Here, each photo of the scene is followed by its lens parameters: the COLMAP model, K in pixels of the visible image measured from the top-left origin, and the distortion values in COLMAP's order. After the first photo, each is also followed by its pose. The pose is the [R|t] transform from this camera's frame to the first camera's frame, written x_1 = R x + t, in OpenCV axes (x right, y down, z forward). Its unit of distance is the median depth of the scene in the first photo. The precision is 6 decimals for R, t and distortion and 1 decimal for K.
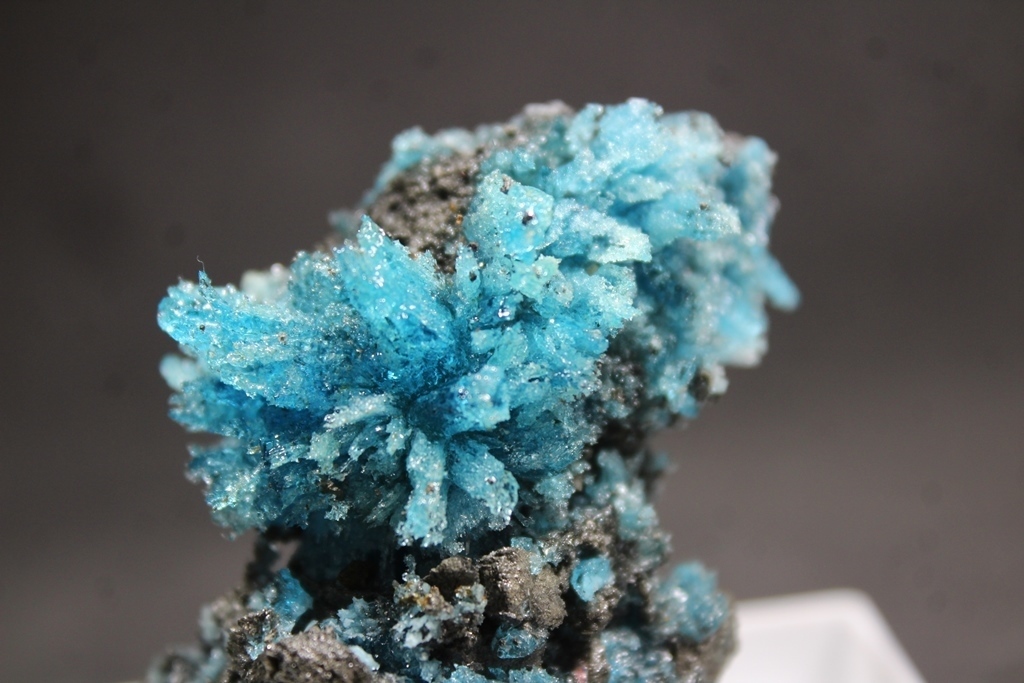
lens RADIAL K [[2230.2, 0, 512.0], [0, 2230.2, 341.5], [0, 0, 1]] dist [0.031488, 0.124279]
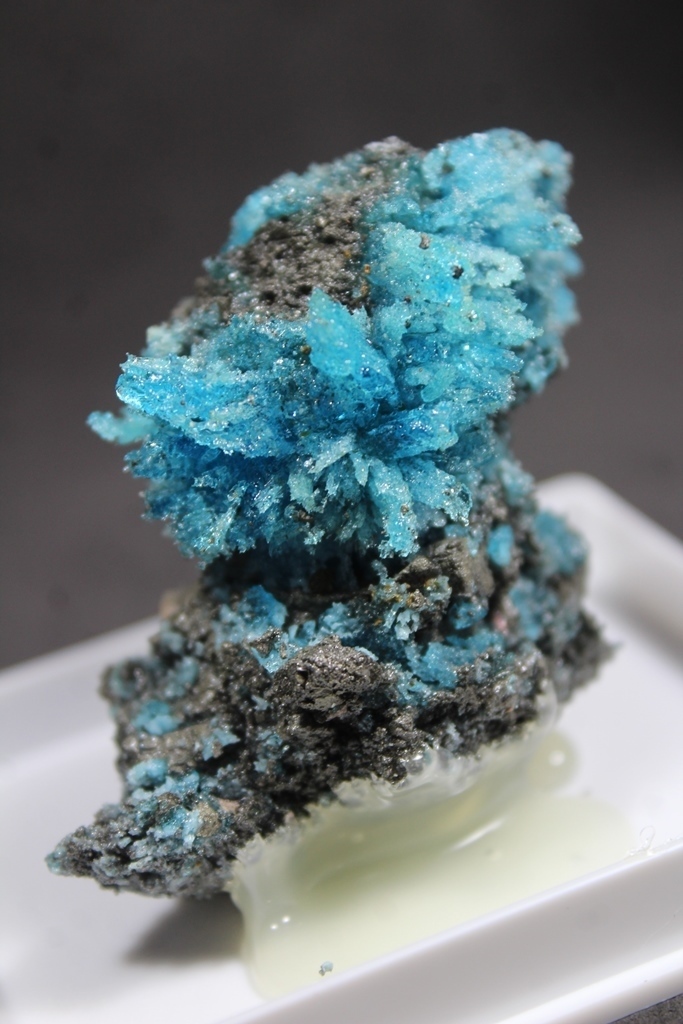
lens RADIAL K [[2230.2, 0, 341.5], [0, 2230.2, 512.0], [0, 0, 1]] dist [0.031488, 0.124279]
pose [[0.948642, -0.180279, 0.259958, -0.365945], [0.123138, 0.967355, 0.221500, -0.193918], [-0.291403, -0.178114, 0.939872, -0.105702]]
